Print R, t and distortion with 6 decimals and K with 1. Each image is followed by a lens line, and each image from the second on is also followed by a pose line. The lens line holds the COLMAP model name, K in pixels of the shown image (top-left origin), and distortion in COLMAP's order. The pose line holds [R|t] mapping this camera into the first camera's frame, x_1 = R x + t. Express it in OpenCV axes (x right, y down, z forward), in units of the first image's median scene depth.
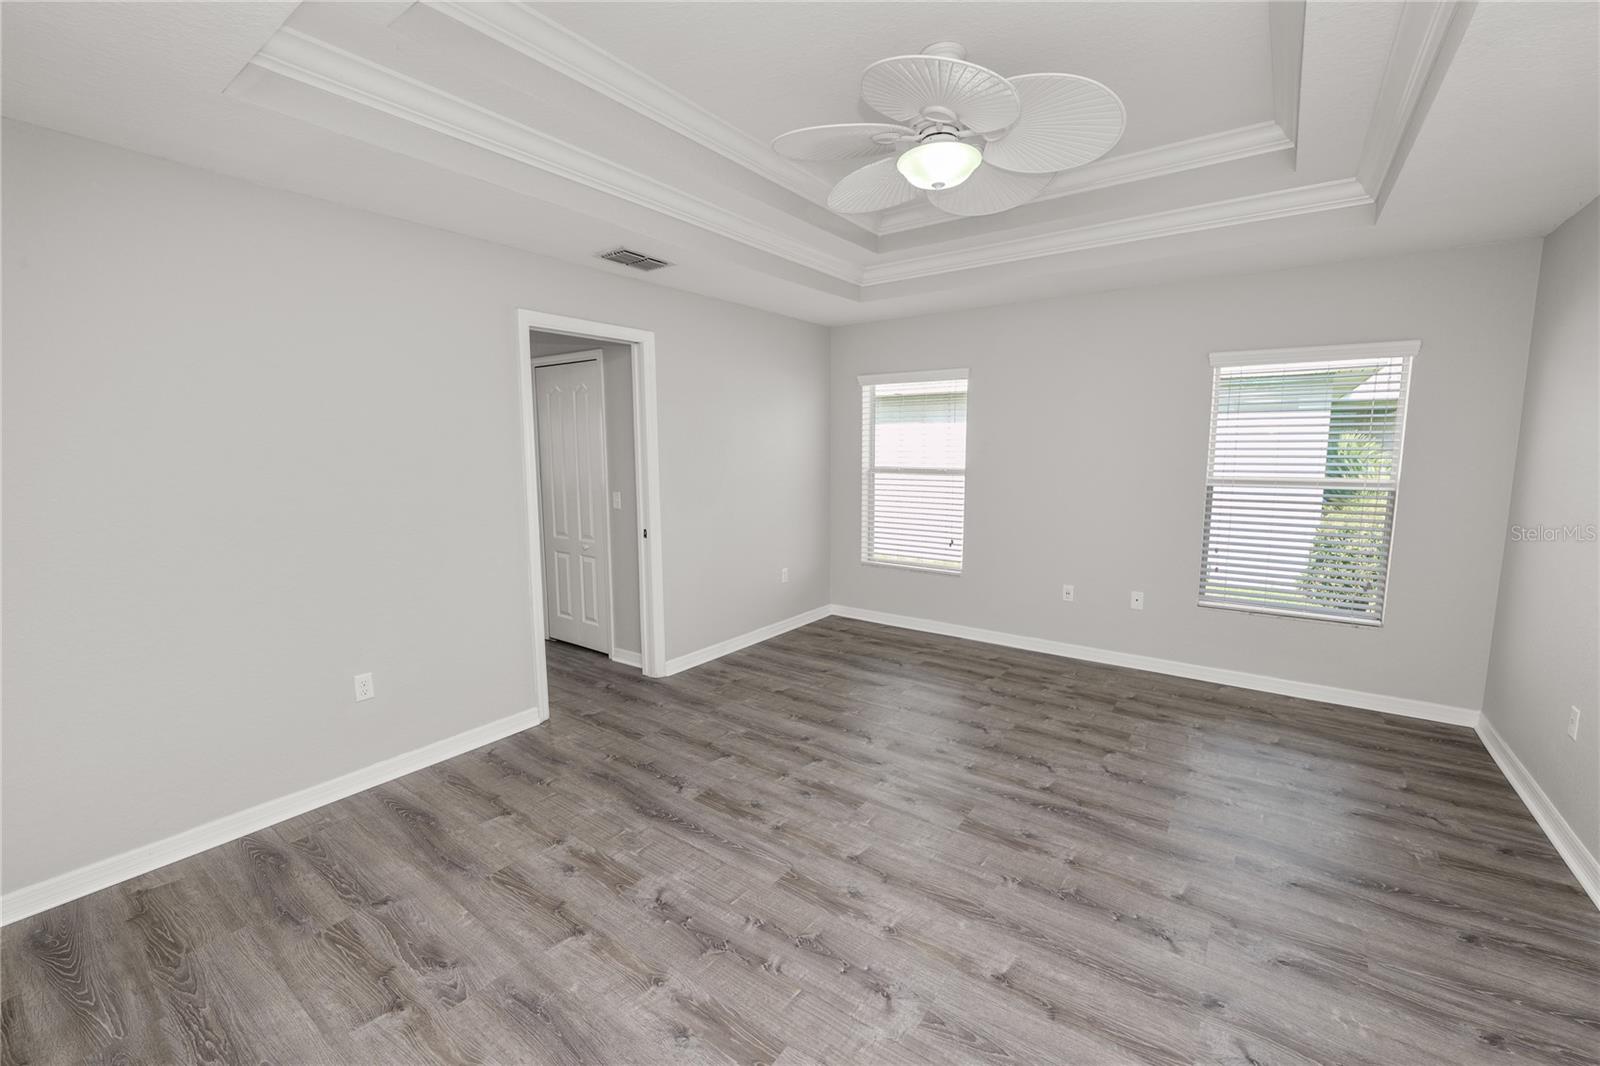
lens RADIAL K [[651.9, 0, 799.8], [0, 651.9, 530.1], [0, 0, 1]] dist [-0.010207, -0.000466]
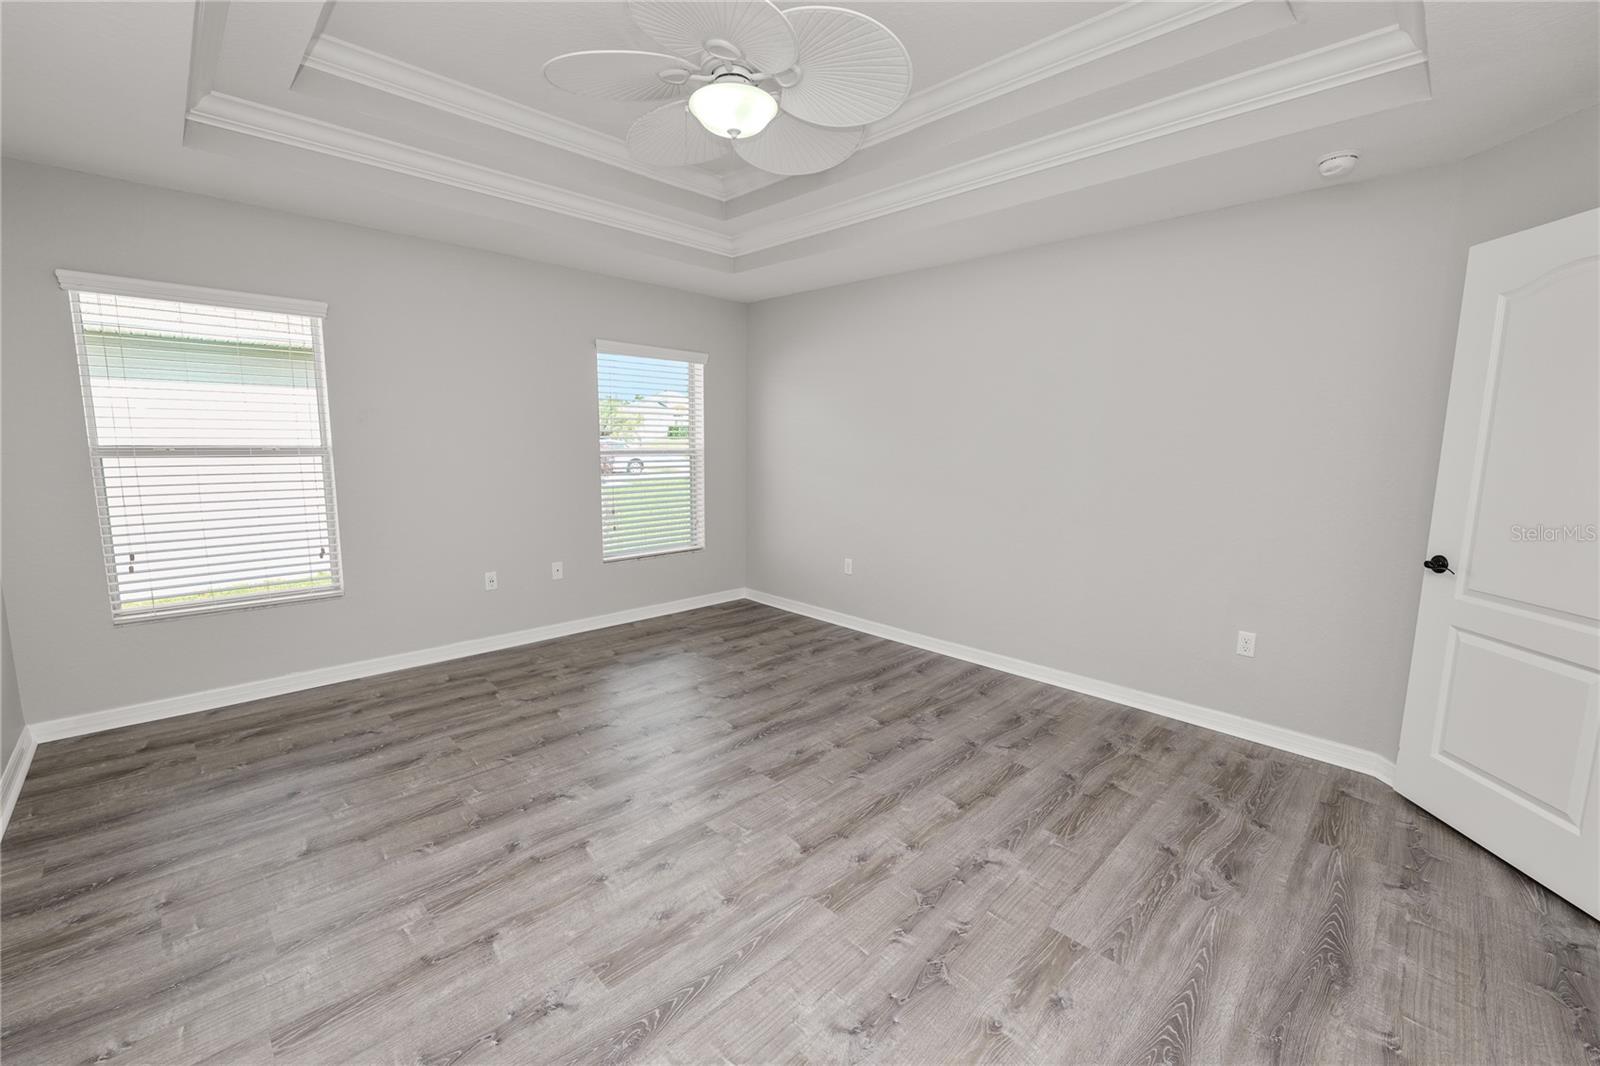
lens RADIAL K [[651.9, 0, 799.2], [0, 651.9, 532.3], [0, 0, 1]] dist [-0.010207, -0.000466]
pose [[0.160360, -0.135761, 0.977678, -0.534642], [0.110187, 0.986767, 0.118950, -0.041858], [-0.980889, 0.088652, 0.173197, 0.555675]]
